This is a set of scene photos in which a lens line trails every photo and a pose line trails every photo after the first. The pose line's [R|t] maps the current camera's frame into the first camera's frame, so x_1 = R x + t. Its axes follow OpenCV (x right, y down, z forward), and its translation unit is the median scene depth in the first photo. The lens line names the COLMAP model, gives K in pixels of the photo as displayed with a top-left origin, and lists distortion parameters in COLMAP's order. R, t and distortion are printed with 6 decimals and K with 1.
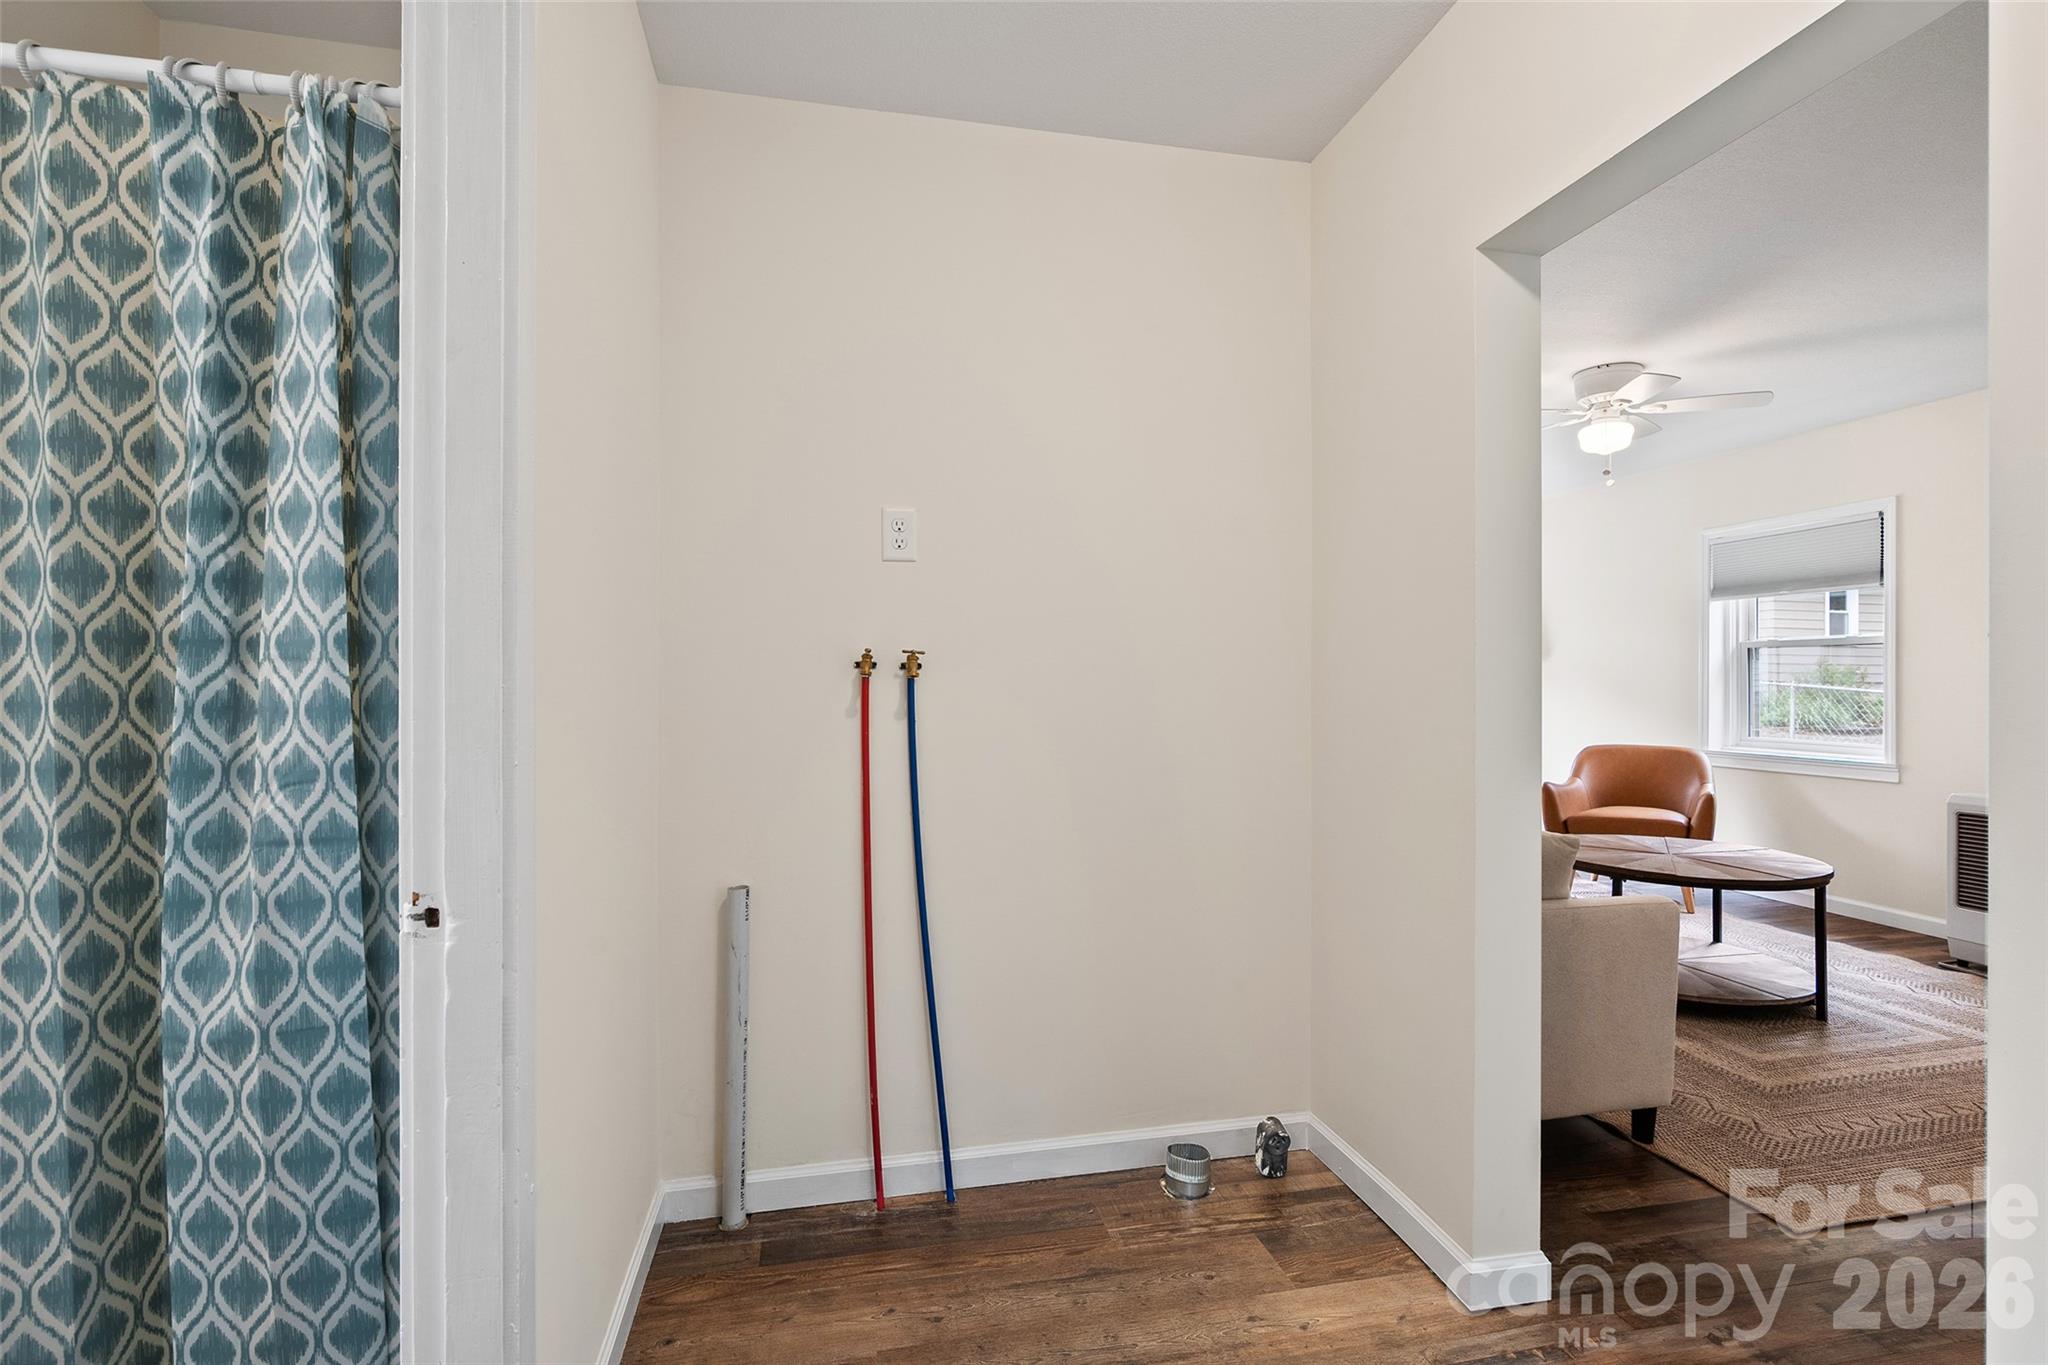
lens RADIAL K [[915.6, 0, 1015.4], [0, 915.6, 677.3], [0, 0, 1]] dist [-0.007135, 0.001685]
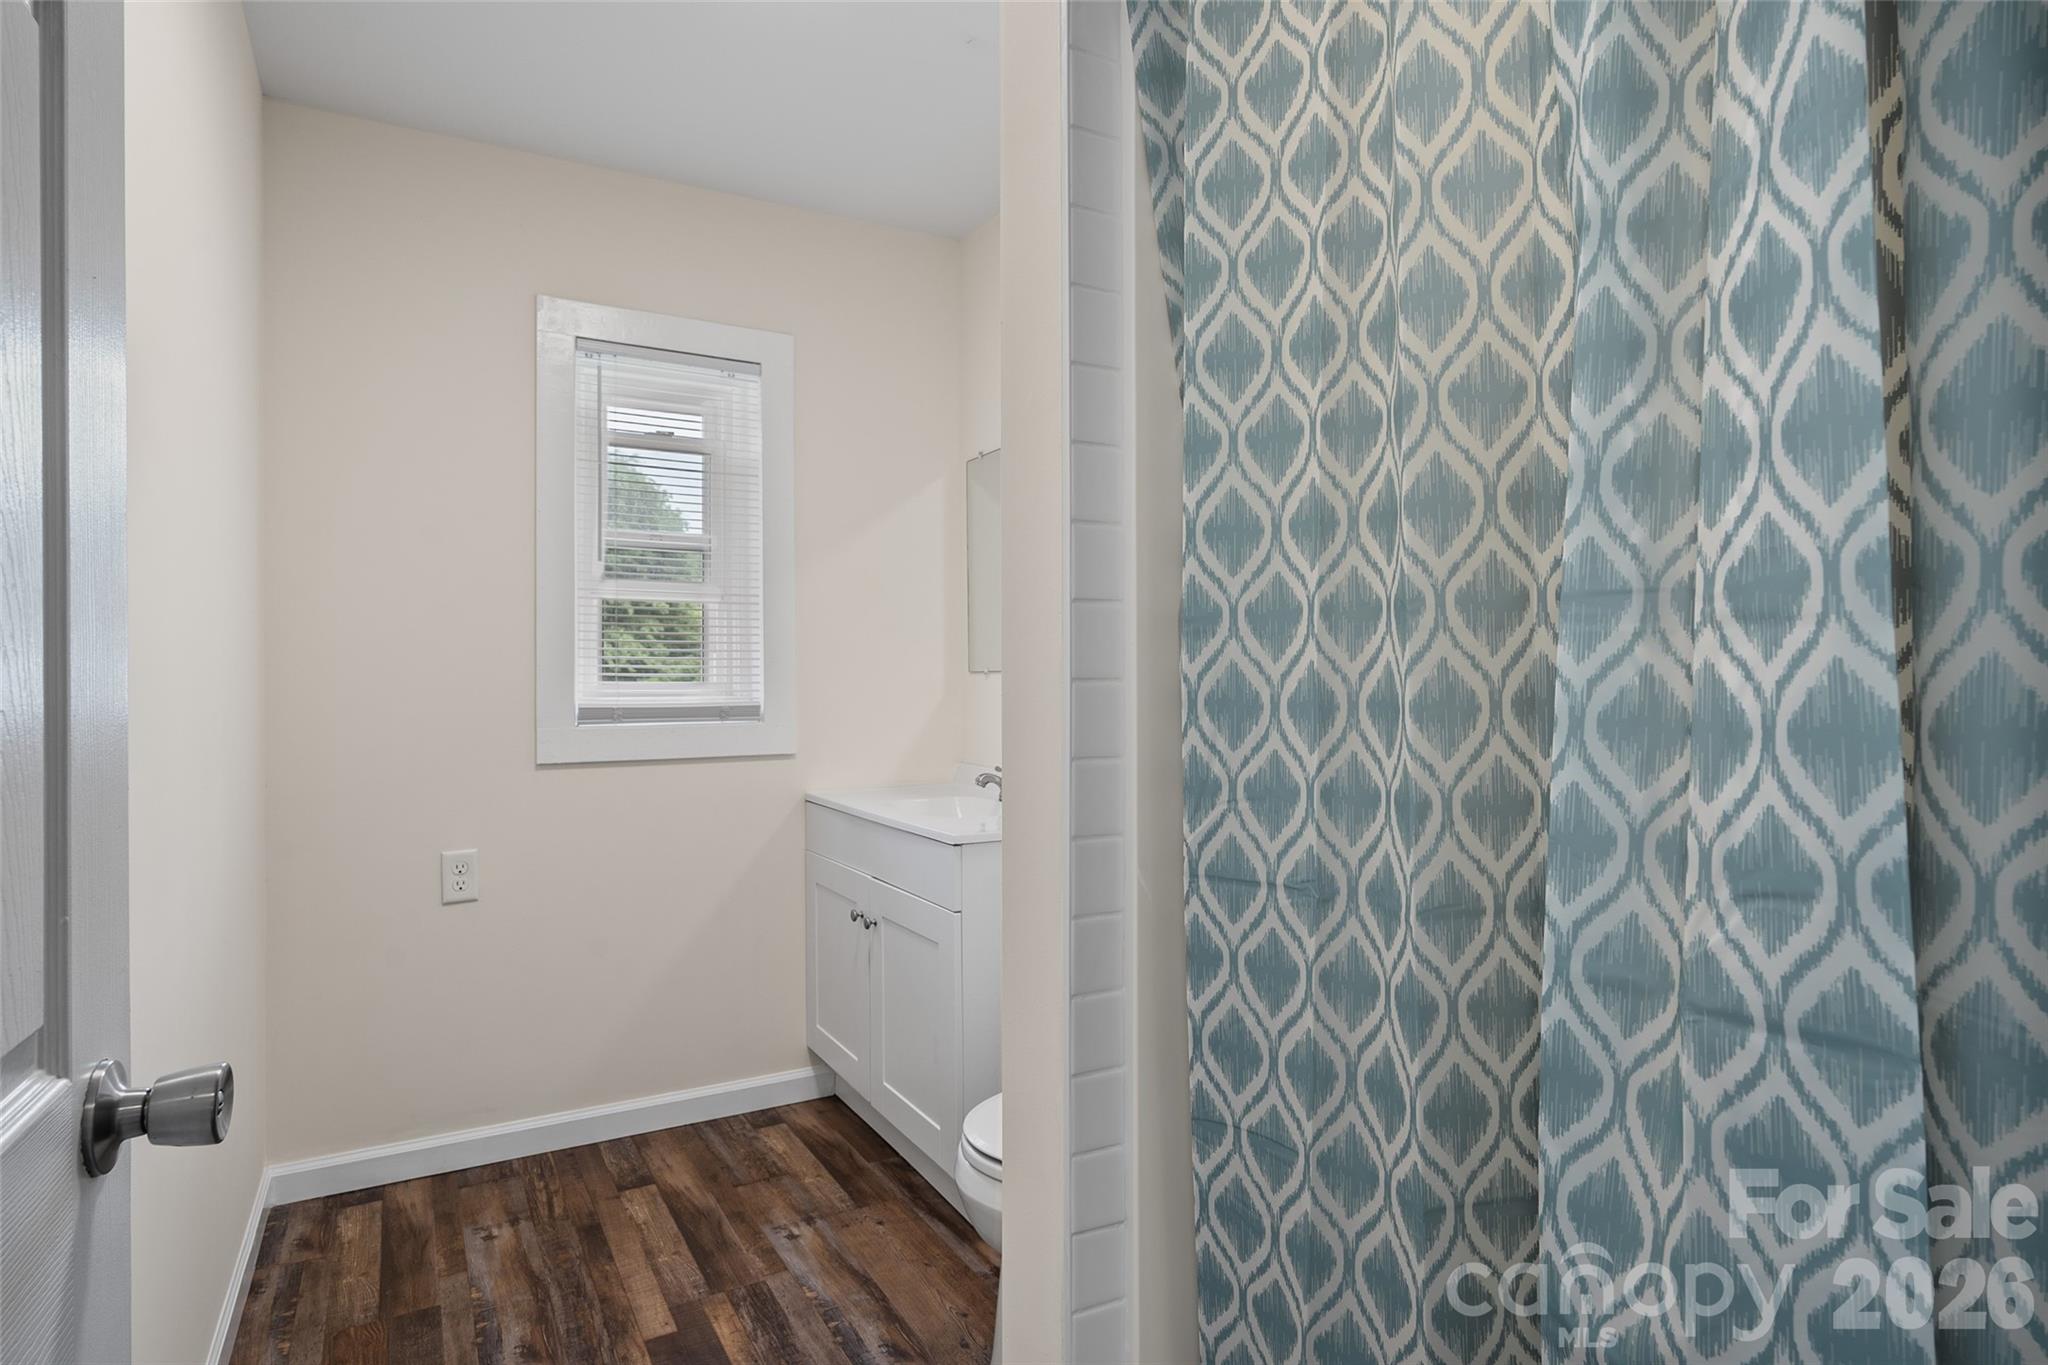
lens RADIAL K [[1079.0, 0, 1019.8], [0, 1079.0, 671.3], [0, 0, 1]] dist [-0.002424, -0.000043]
pose [[0.302358, -0.005583, -0.953178, -0.392360], [0.001311, 0.999984, -0.005442, 0.008430], [0.953194, 0.000396, 0.302360, 0.486054]]
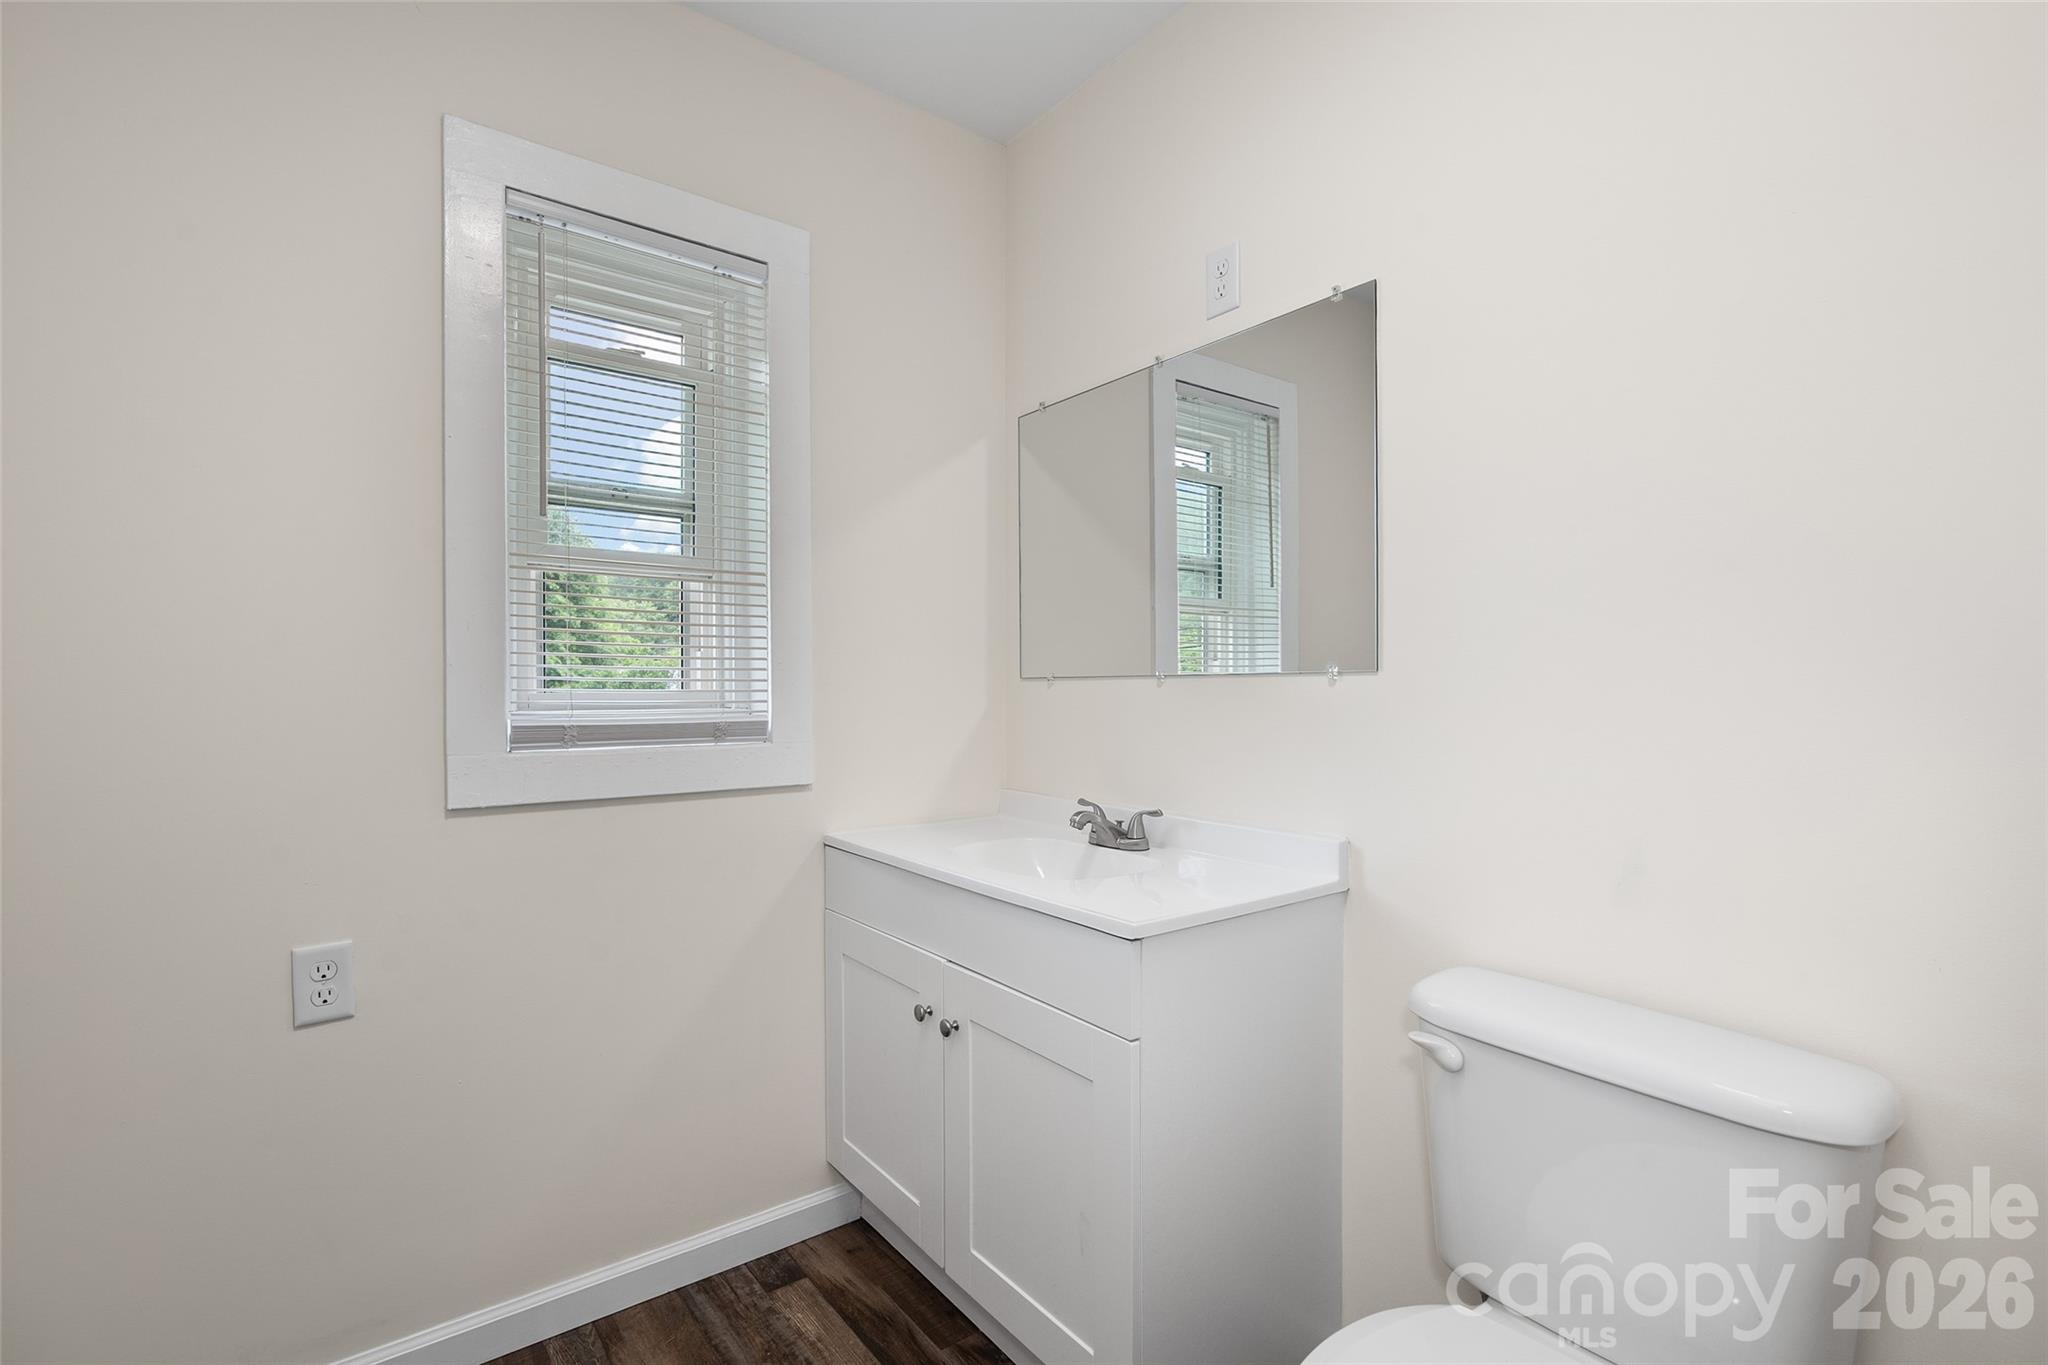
lens RADIAL K [[915.6, 0, 1019.6], [0, 915.6, 698.9], [0, 0, 1]] dist [-0.007135, 0.001685]
pose [[0.428647, 0.012229, -0.903389, -0.554392], [-0.001615, 0.999917, 0.012769, 0.009337], [0.903471, -0.004015, 0.428631, 0.468545]]
